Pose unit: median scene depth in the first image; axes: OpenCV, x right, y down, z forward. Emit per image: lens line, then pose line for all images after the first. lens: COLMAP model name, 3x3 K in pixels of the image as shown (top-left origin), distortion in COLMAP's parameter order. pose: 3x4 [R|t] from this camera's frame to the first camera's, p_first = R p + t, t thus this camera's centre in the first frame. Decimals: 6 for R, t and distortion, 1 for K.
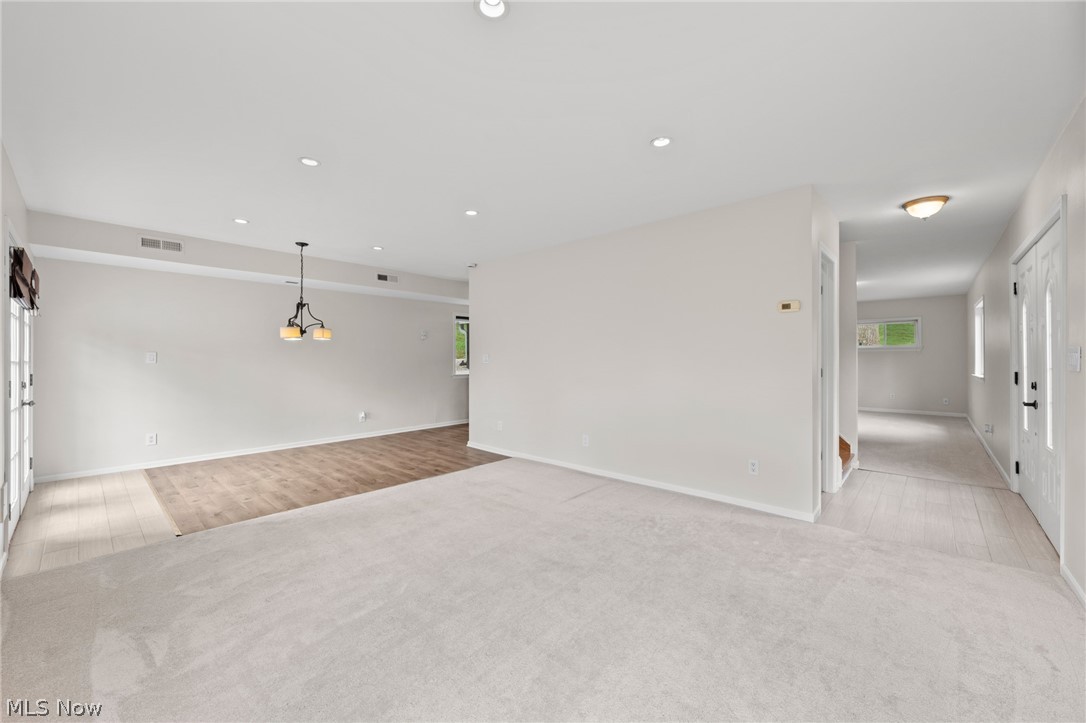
lens RADIAL K [[423.2, 0, 539.6], [0, 423.2, 356.8], [0, 0, 1]] dist [-0.000218, 0.000258]
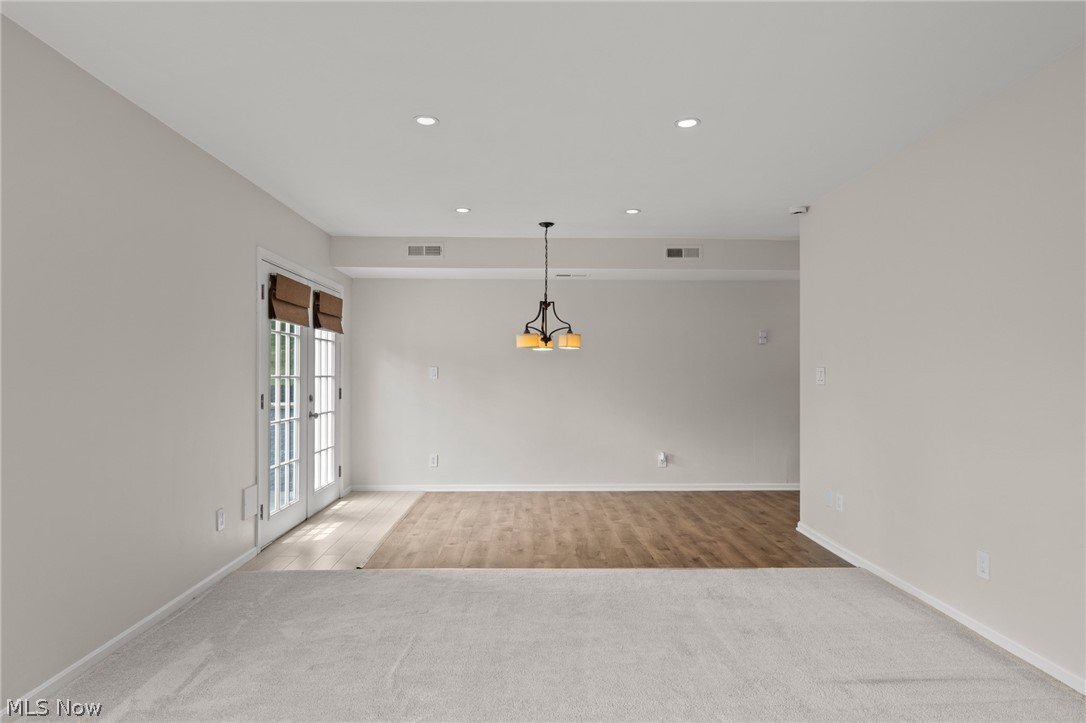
lens RADIAL K [[630.2, 0, 541.2], [0, 630.2, 369.8], [0, 0, 1]] dist [0.005243, -0.002780]
pose [[0.696494, -0.001104, -0.717562, 0.280140], [-0.001380, 0.999995, -0.002878, -0.001369], [0.717561, 0.002995, 0.696489, 0.233078]]
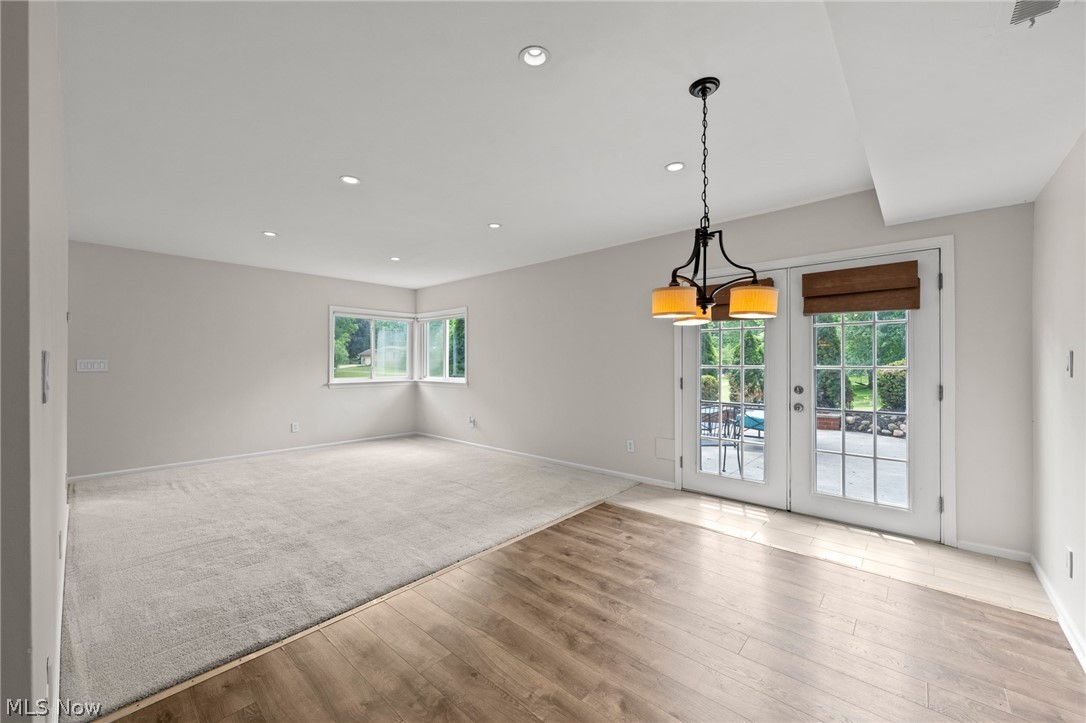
lens RADIAL K [[423.2, 0, 541.7], [0, 423.2, 360.5], [0, 0, 1]] dist [-0.000218, 0.000258]
pose [[-0.999903, 0.004397, -0.013183, -0.453172], [0.004476, 0.999972, -0.005945, -0.000619], [0.013156, -0.006003, -0.999895, 1.603741]]
